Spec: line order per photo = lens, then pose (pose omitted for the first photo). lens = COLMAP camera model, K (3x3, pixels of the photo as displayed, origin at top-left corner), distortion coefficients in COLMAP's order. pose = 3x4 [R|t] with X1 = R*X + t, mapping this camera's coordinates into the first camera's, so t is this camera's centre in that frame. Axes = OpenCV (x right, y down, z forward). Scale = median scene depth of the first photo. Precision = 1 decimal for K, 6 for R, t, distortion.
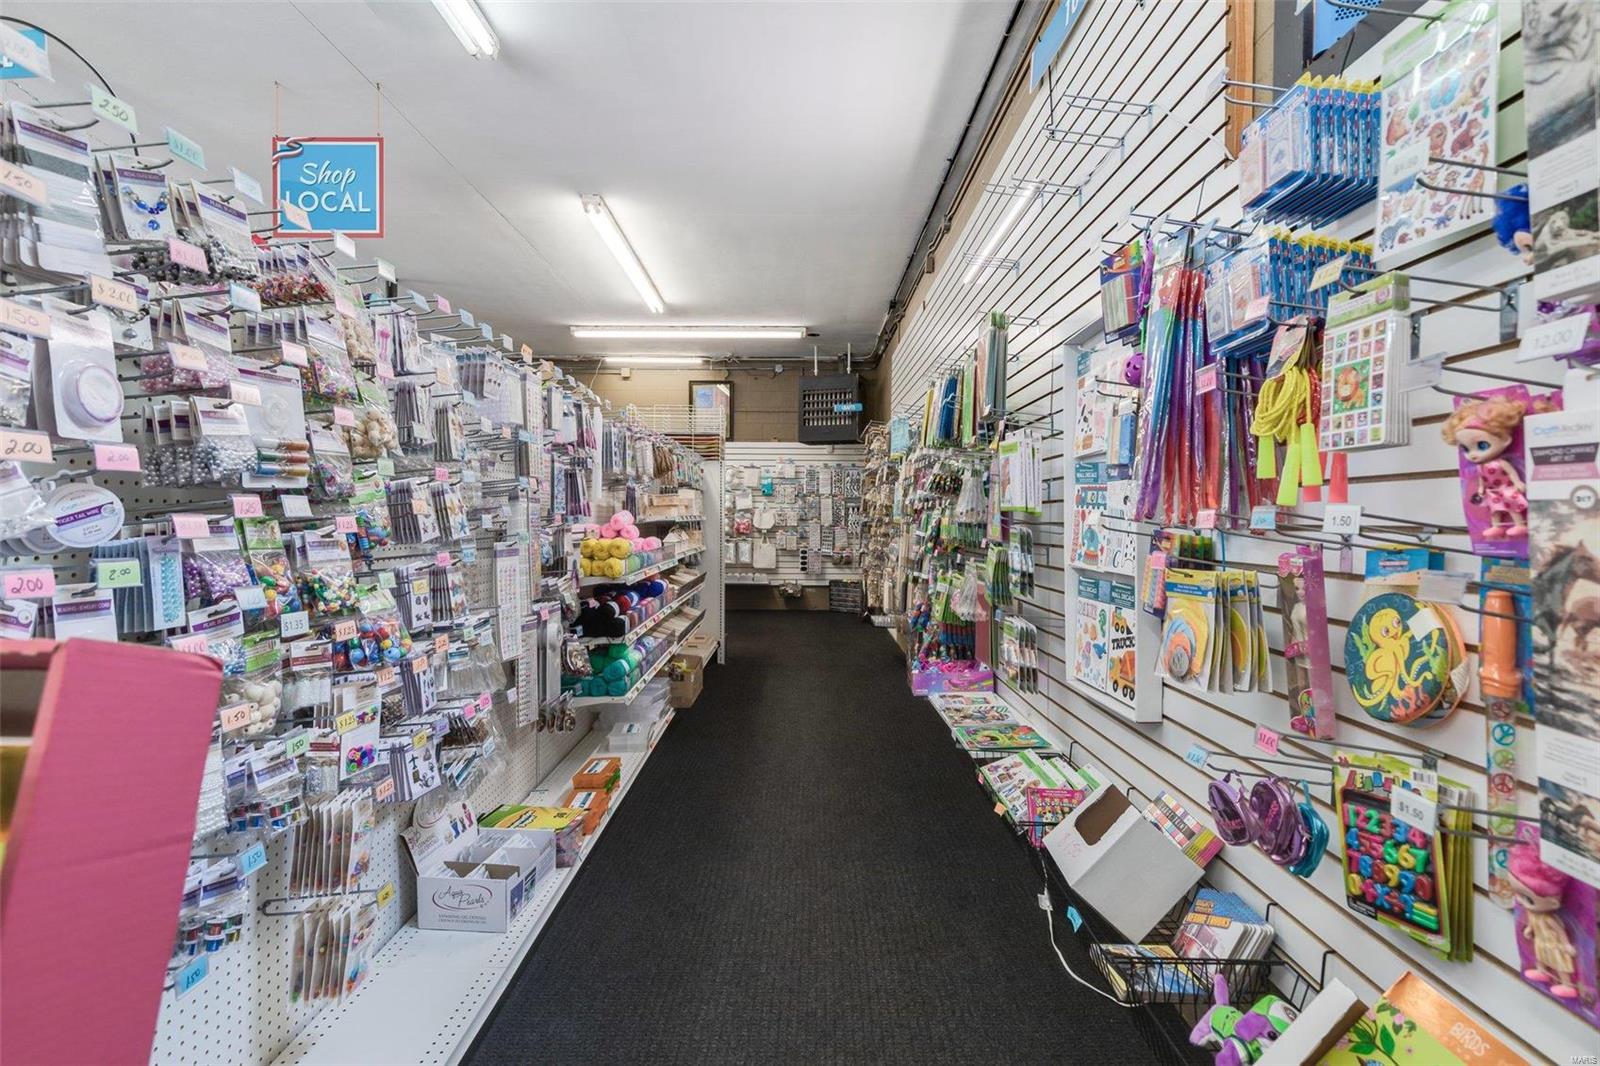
lens RADIAL K [[775.5, 0, 800.0], [0, 775.5, 533.0], [0, 0, 1]] dist [-0.000027, 0.000106]
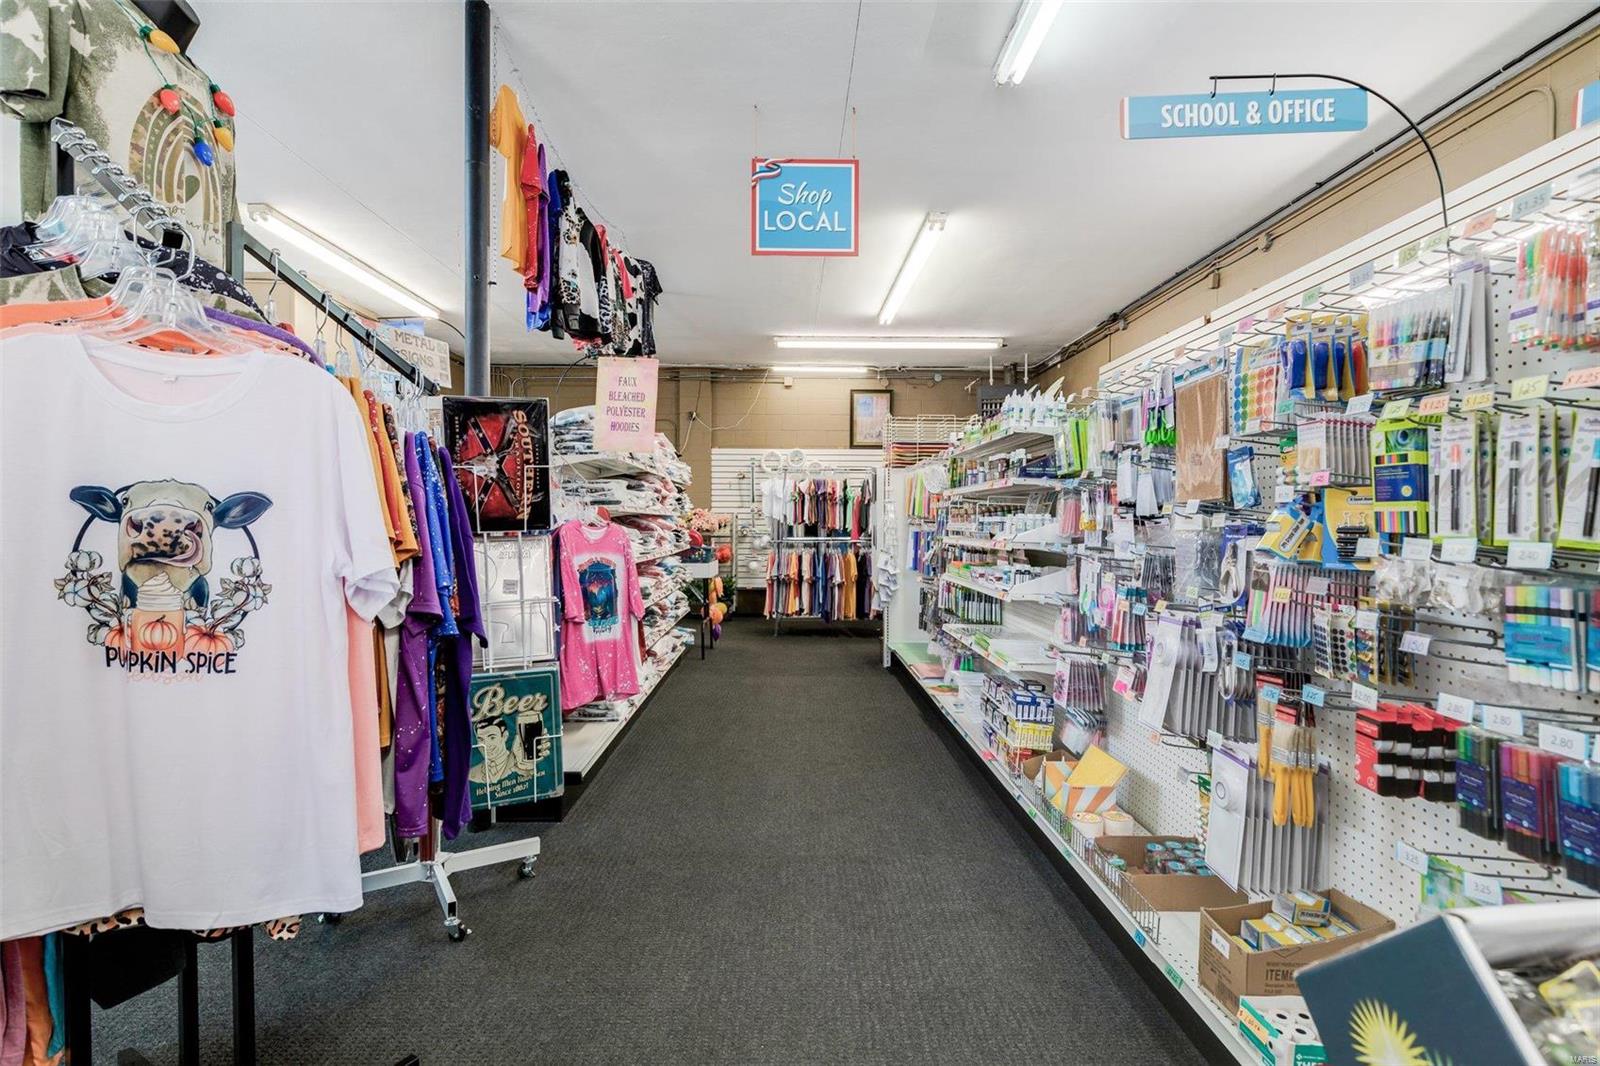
lens RADIAL K [[775.5, 0, 800.0], [0, 775.5, 533.0], [0, 0, 1]] dist [-0.000027, 0.000106]
pose [[0.999858, -0.001097, 0.016826, -0.630334], [0.001221, 0.999972, -0.007374, -0.004350], [-0.016818, 0.007393, 0.999831, -0.029282]]
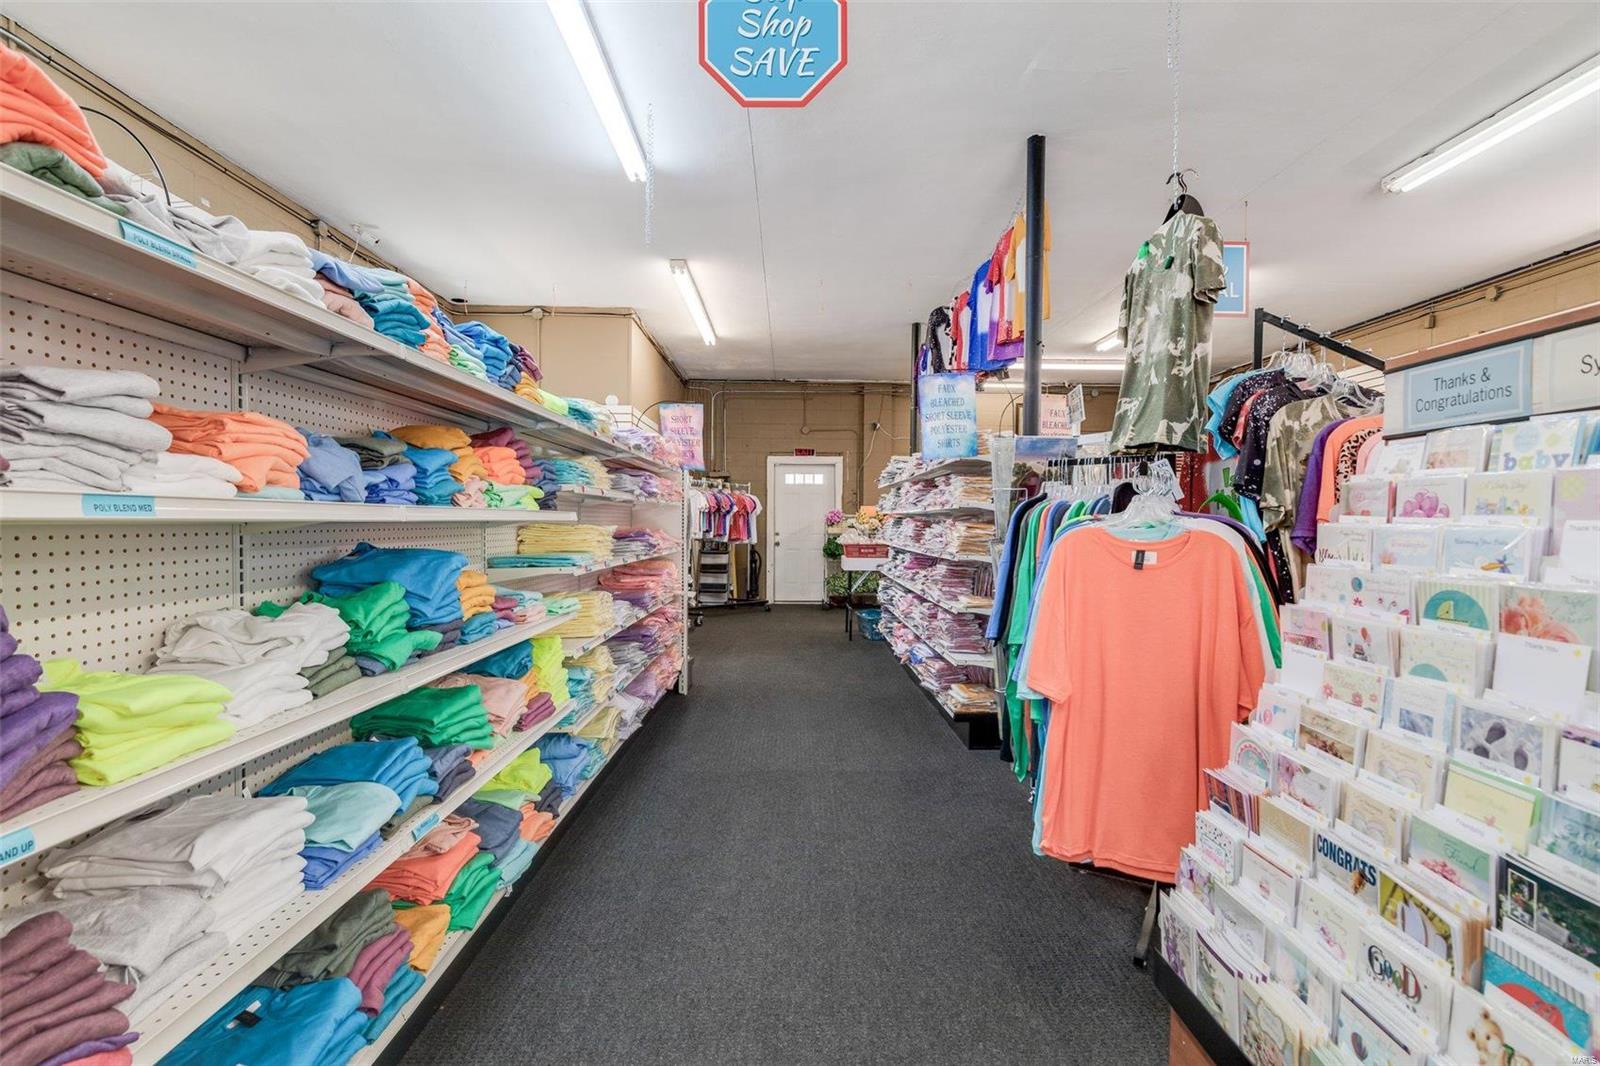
lens RADIAL K [[764.8, 0, 800.0], [0, 764.8, 533.0], [0, 0, 1]] dist [-0.002139, -0.000659]
pose [[0.999889, 0.003604, 0.014487, -1.314292], [-0.003523, 0.999978, -0.005562, -0.002600], [-0.014507, 0.005510, 0.999880, -0.287163]]
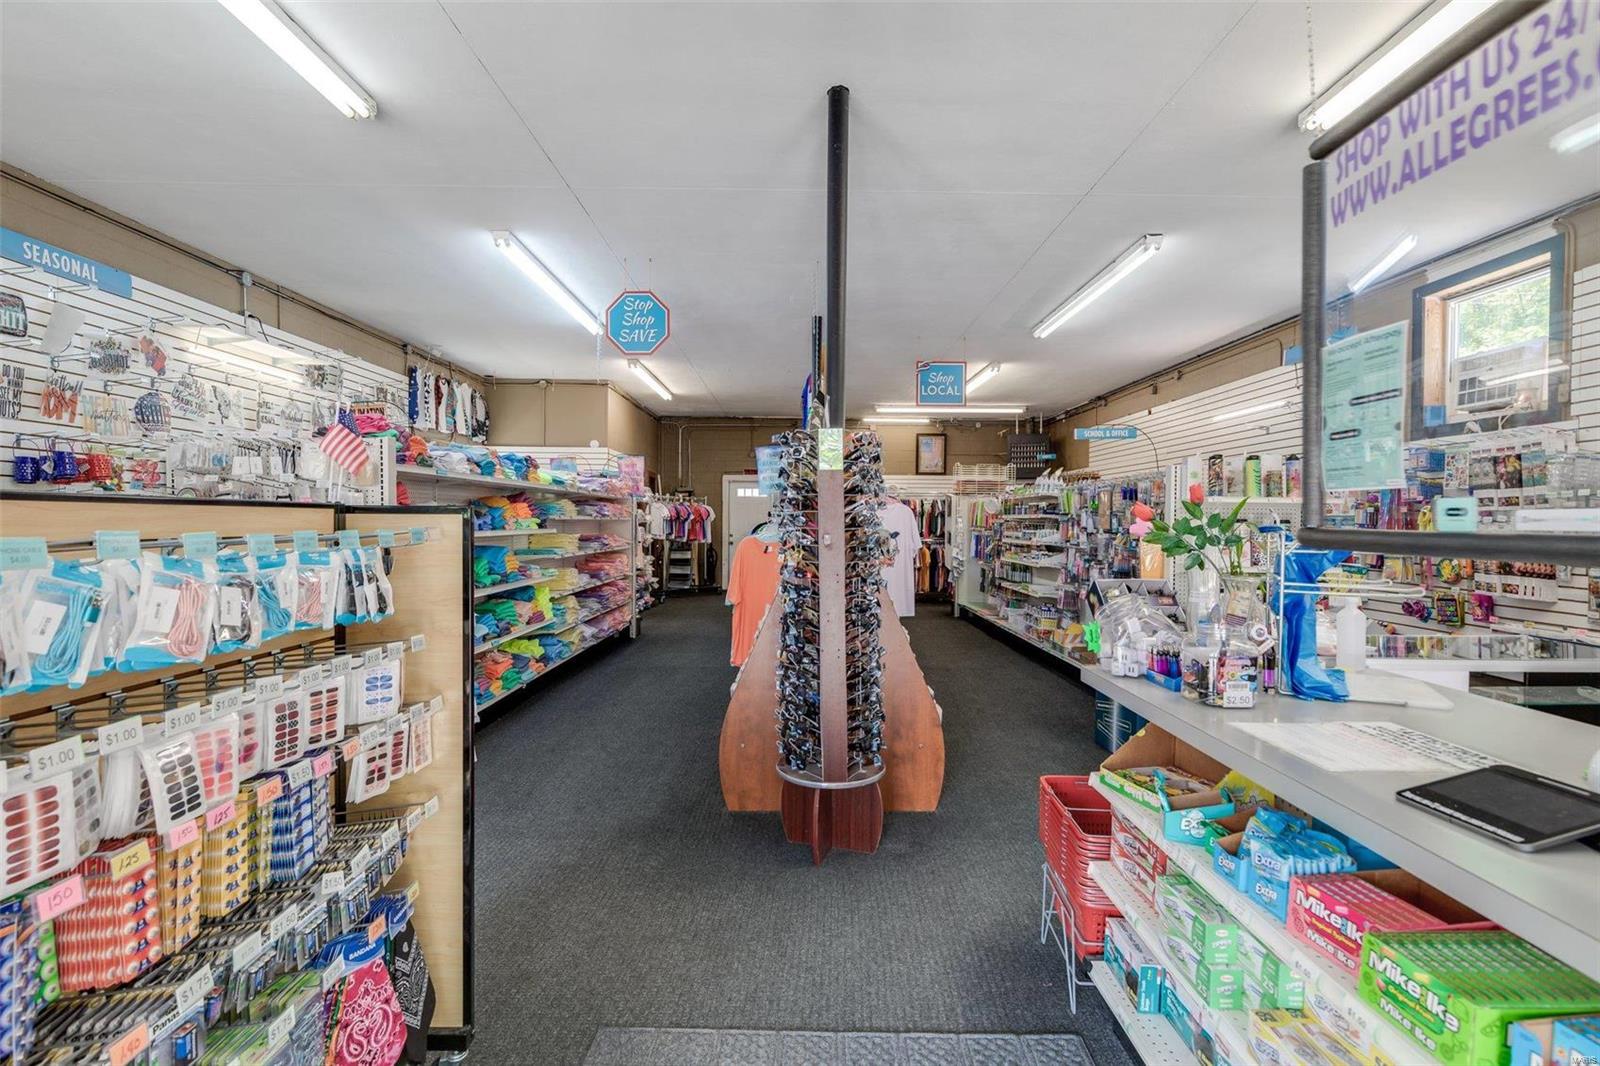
lens RADIAL K [[759.7, 0, 800.0], [0, 759.7, 533.0], [0, 0, 1]] dist [0.002035, 0.000209]
pose [[0.999995, 0.003022, 0.001359, -1.006600], [-0.003016, 0.999987, -0.004182, -0.012726], [-0.001371, 0.004178, 0.999990, -1.146607]]
